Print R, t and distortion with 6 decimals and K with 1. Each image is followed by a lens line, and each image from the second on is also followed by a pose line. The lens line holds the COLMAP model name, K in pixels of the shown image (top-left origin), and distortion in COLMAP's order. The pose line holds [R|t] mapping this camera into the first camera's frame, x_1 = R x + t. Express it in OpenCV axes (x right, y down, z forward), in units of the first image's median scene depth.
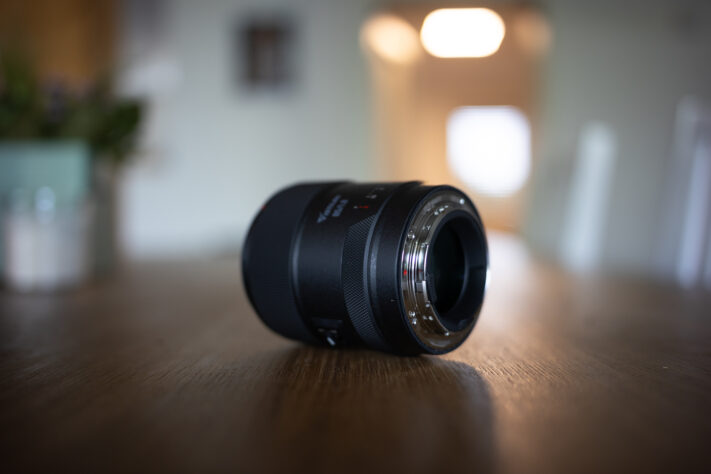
lens RADIAL K [[678.2, 0, 355.0], [0, 678.2, 240.6], [0, 0, 1]] dist [-0.012363, 0.000000]
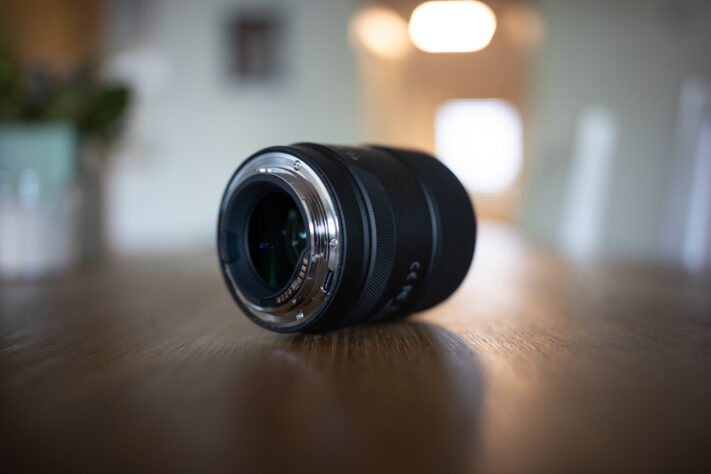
lens RADIAL K [[678.2, 0, 354.5], [0, 678.2, 241.2], [0, 0, 1]] dist [-0.012363, 0.000000]
pose [[0.999864, -0.005764, 0.015429, -0.031426], [0.005689, 0.999972, 0.004897, 0.041272], [-0.015457, -0.004809, 0.999869, 0.086837]]
